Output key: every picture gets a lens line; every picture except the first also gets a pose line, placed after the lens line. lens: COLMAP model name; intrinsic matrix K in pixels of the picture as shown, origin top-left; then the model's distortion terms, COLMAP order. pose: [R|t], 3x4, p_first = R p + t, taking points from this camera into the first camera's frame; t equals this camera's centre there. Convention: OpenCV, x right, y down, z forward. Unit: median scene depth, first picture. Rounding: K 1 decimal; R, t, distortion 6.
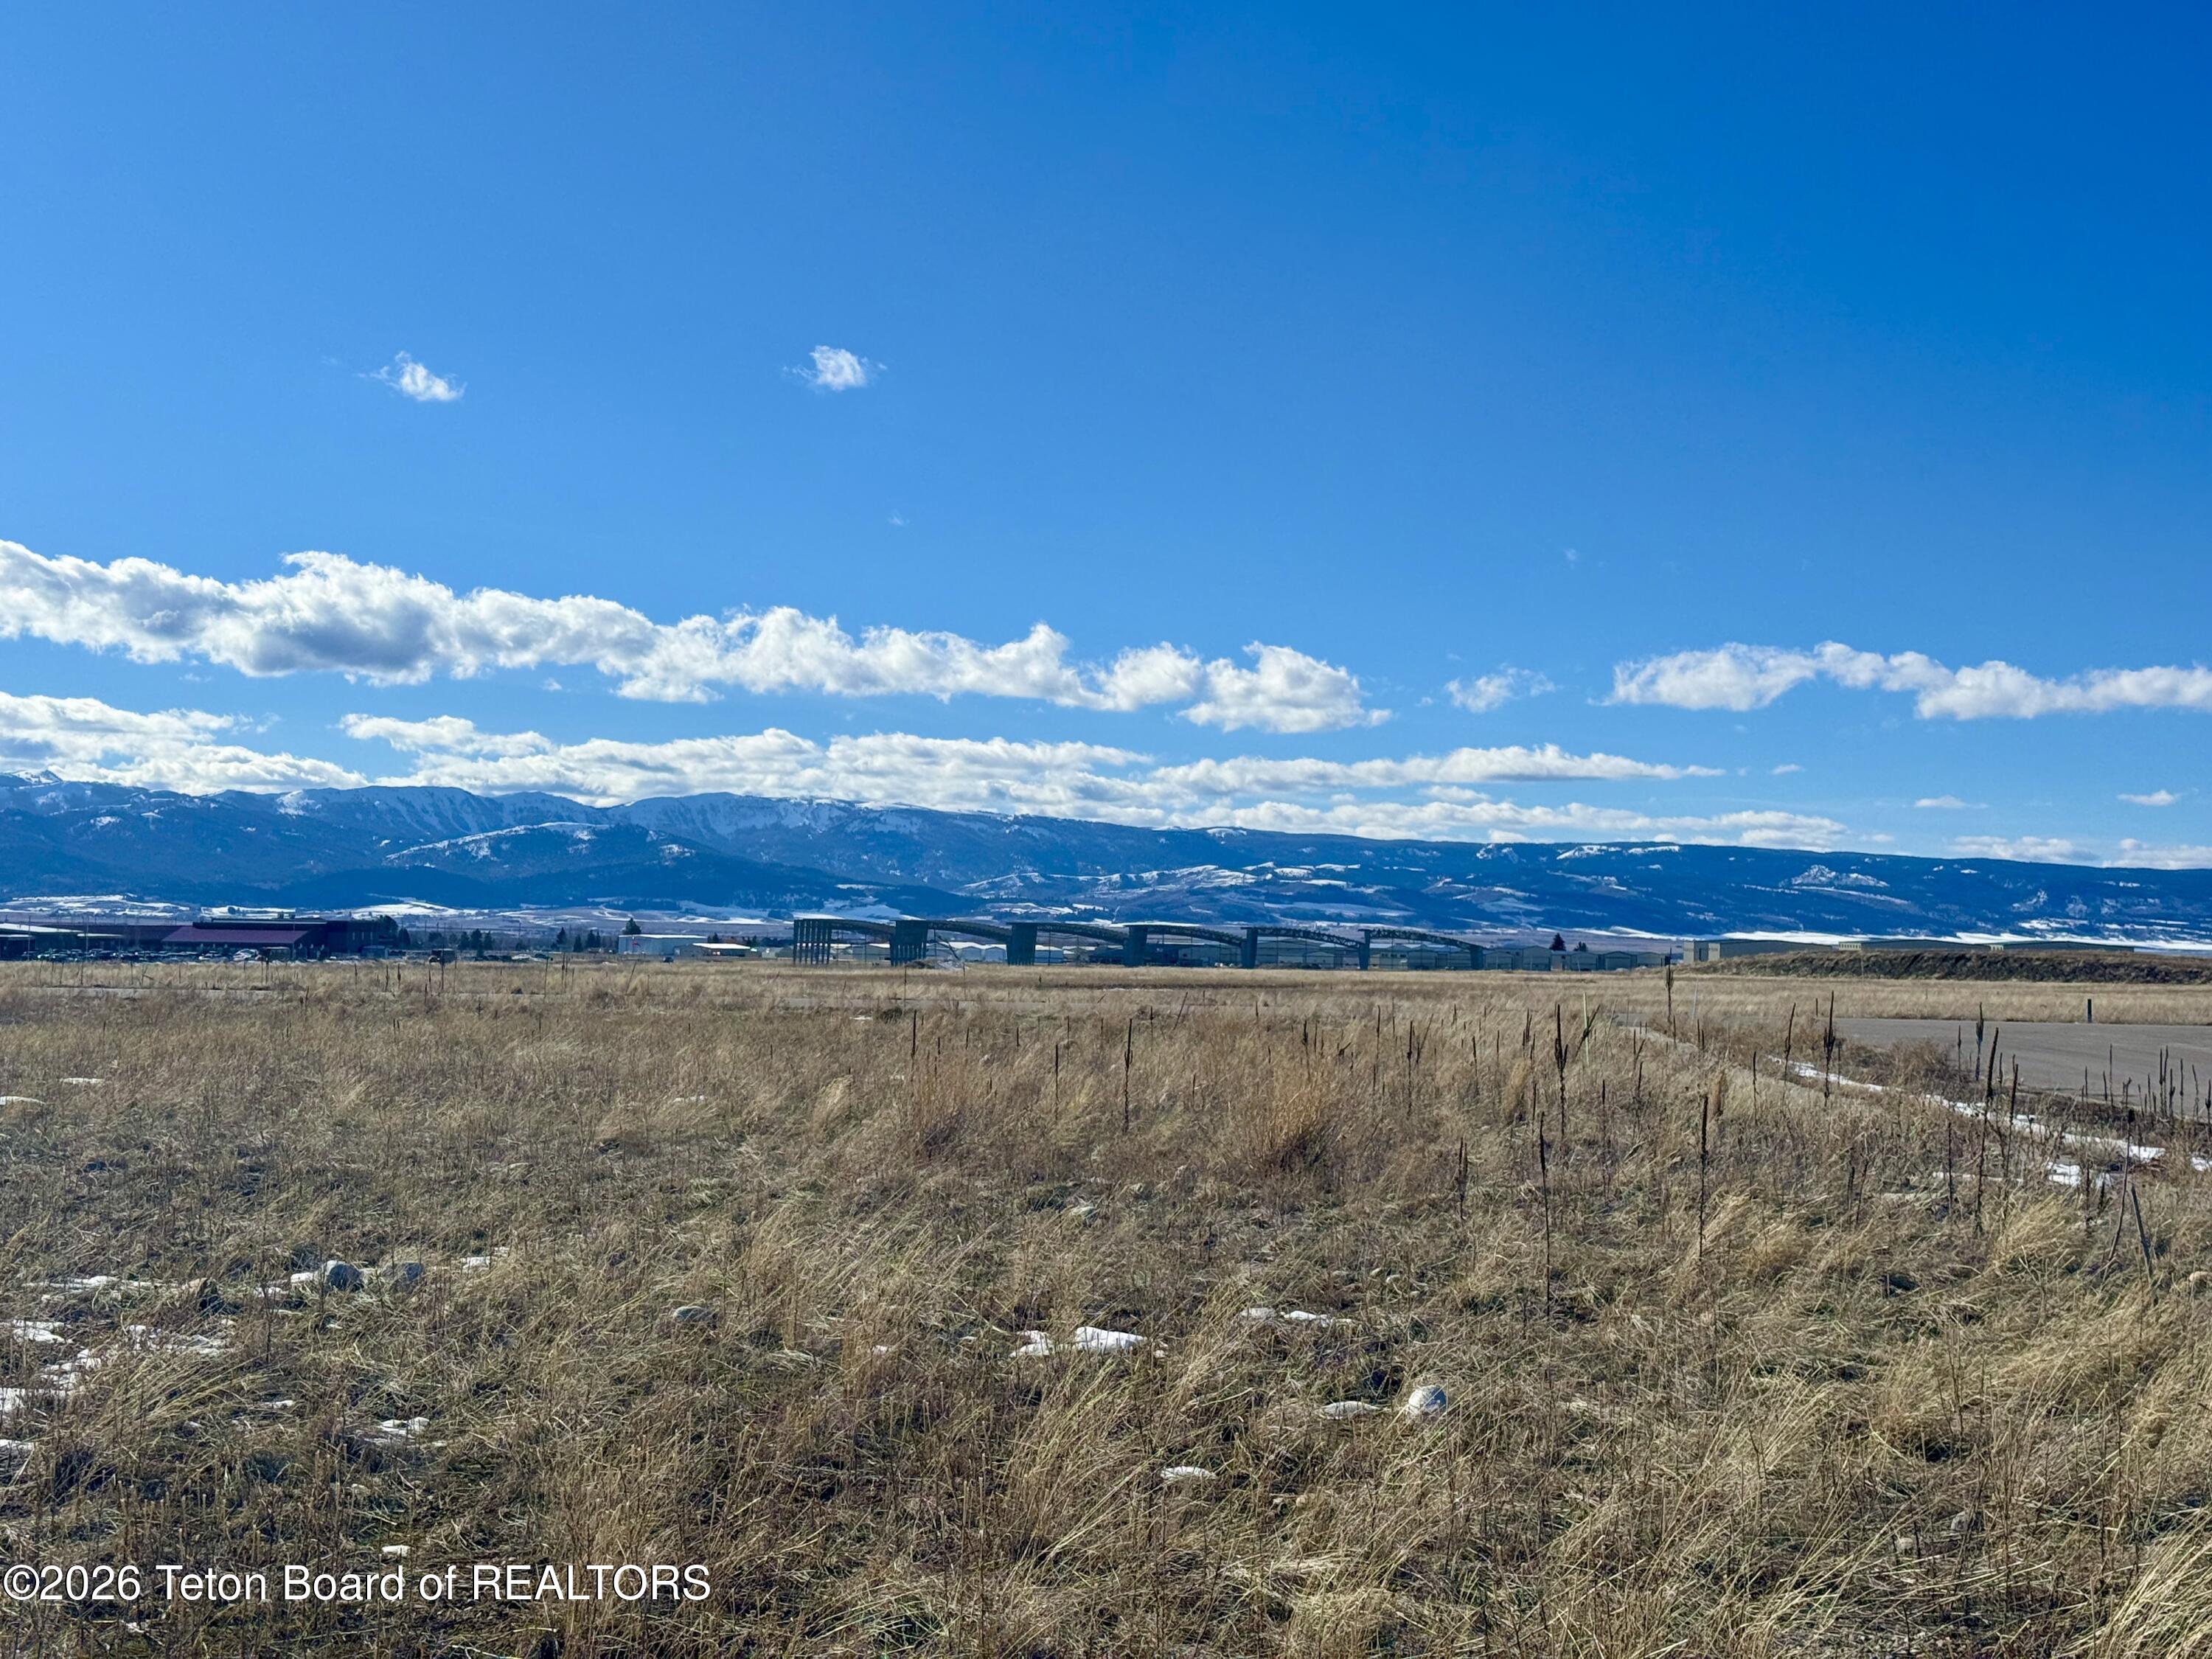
lens RADIAL K [[3155.8, 0, 1106.0], [0, 3155.8, 829.5], [0, 0, 1]] dist [0.102459, -0.424080]
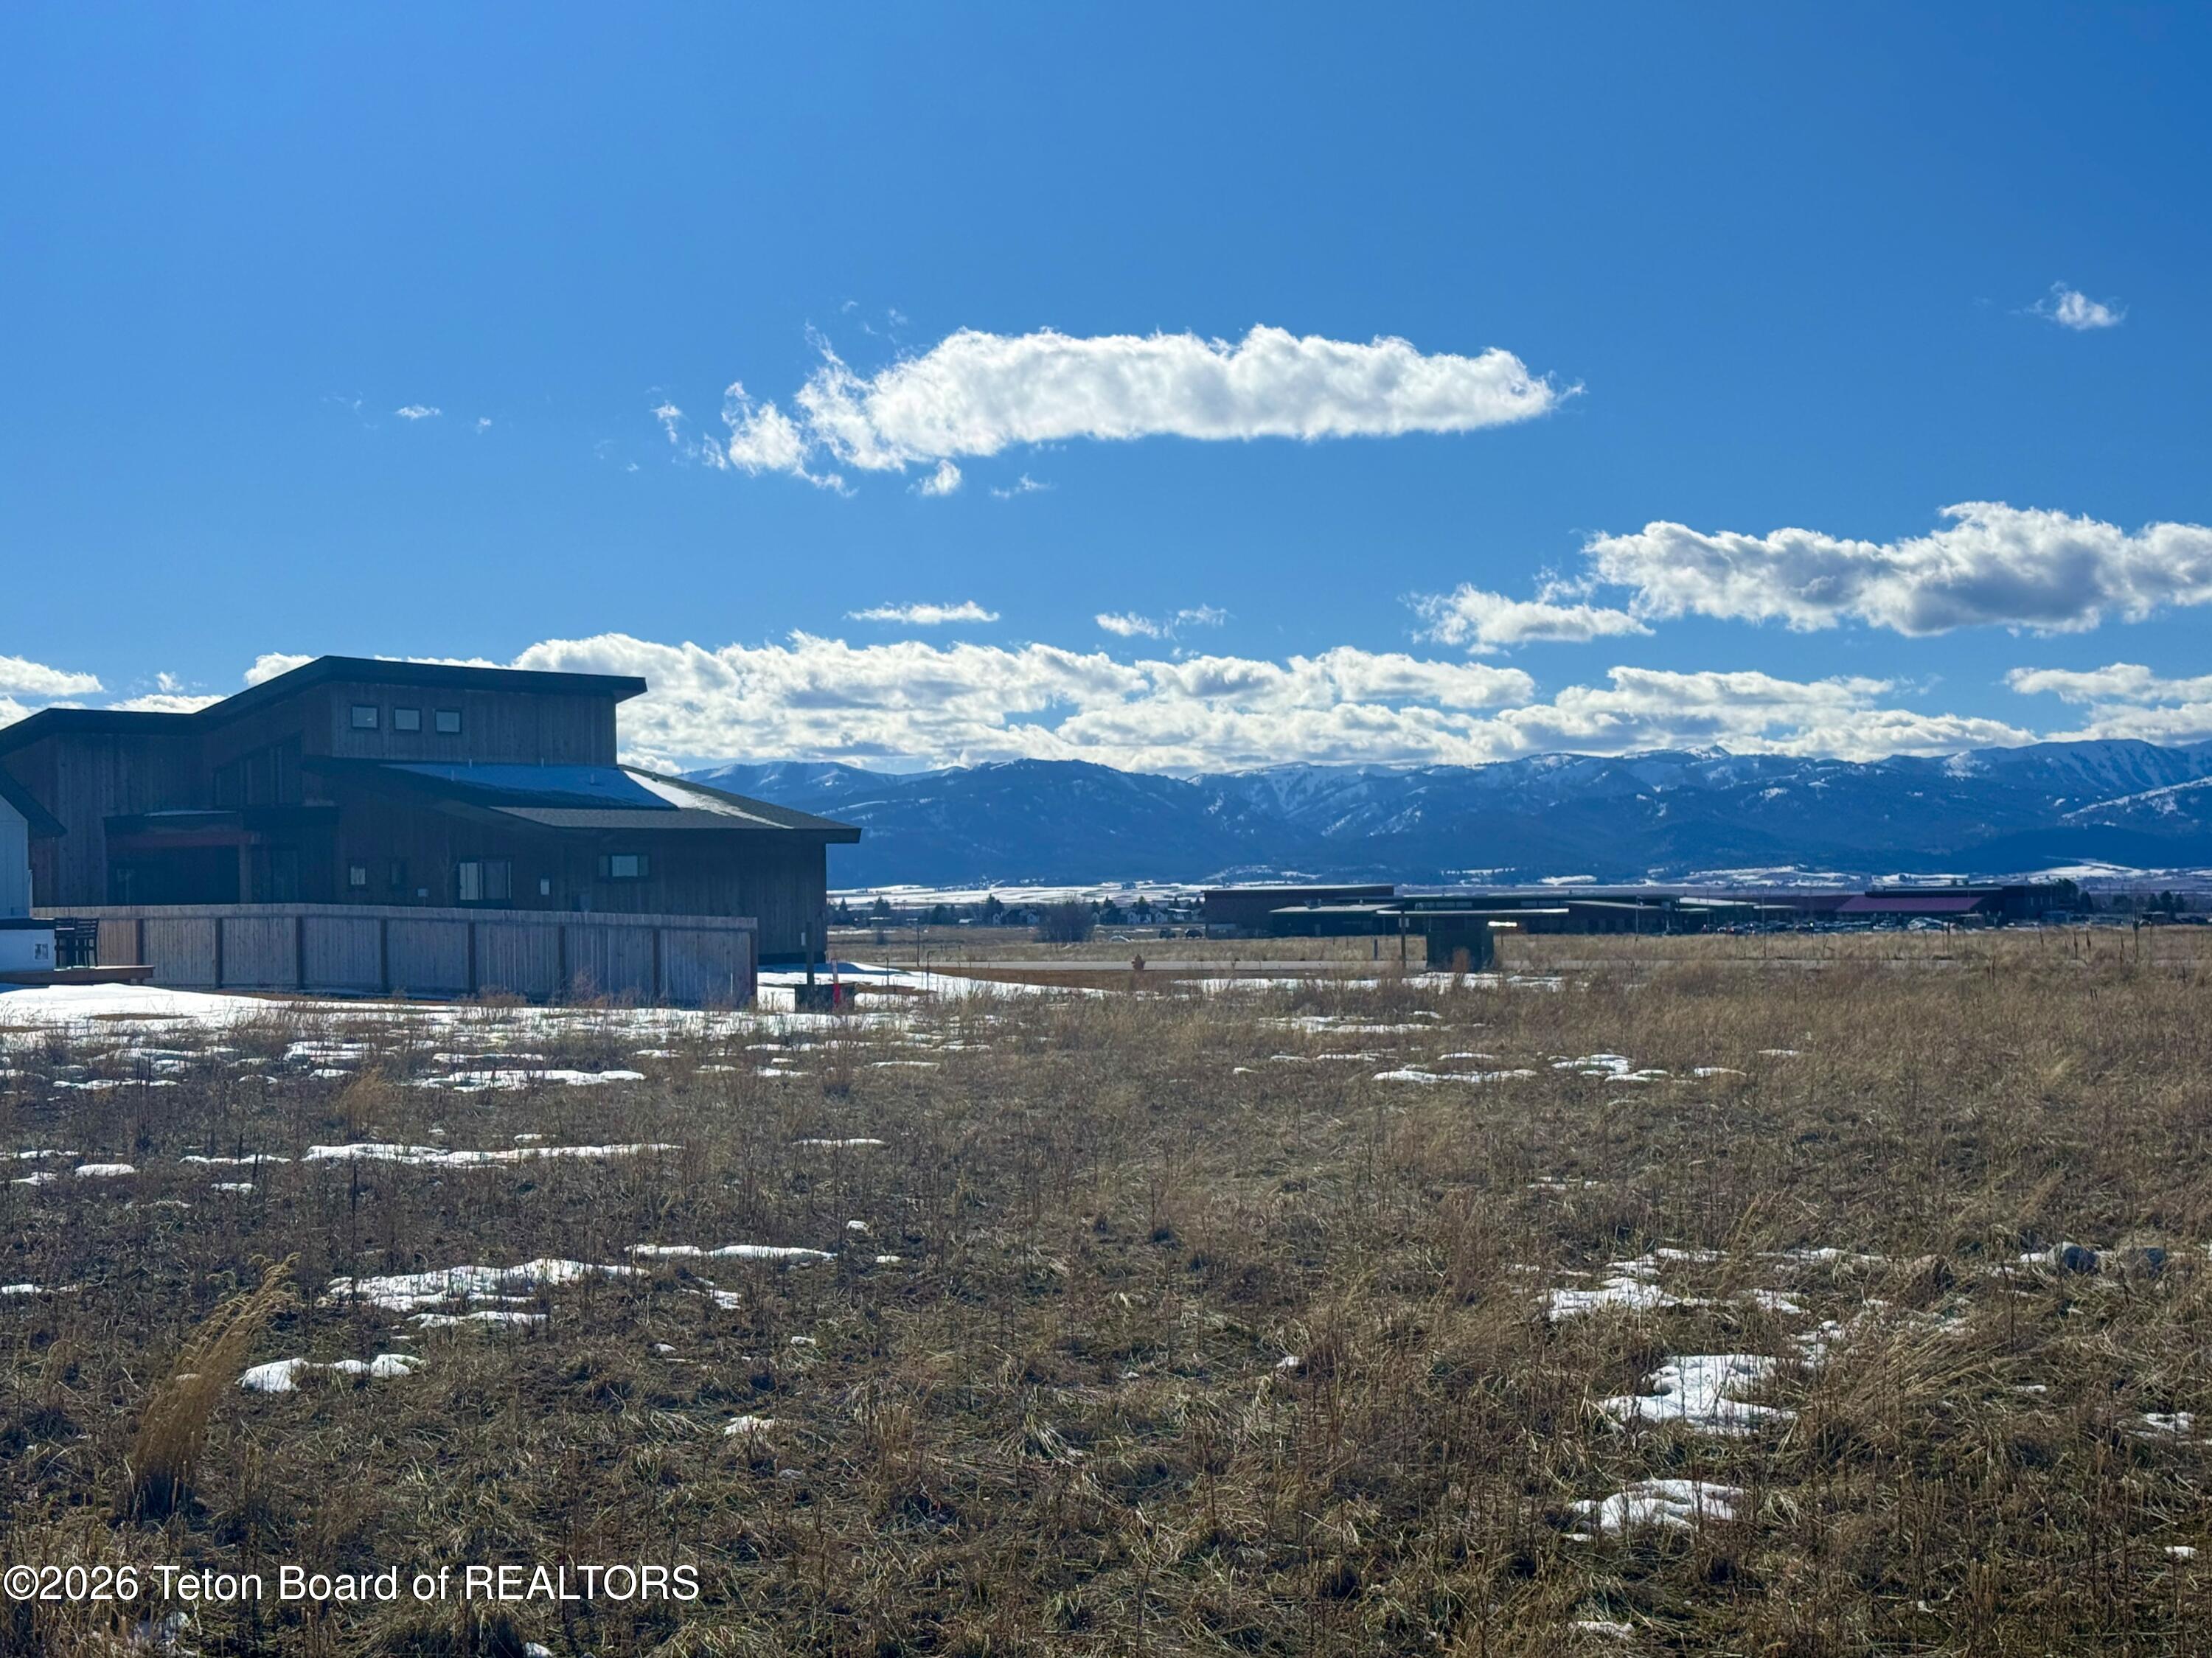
lens RADIAL K [[3155.6, 0, 1106.0], [0, 3155.6, 829.0], [0, 0, 1]] dist [0.102459, -0.424080]
pose [[0.812901, -0.040590, -0.580986, 0.090854], [0.044525, 0.998980, -0.007493, 0.006712], [0.580698, -0.019777, 0.813879, 0.064153]]
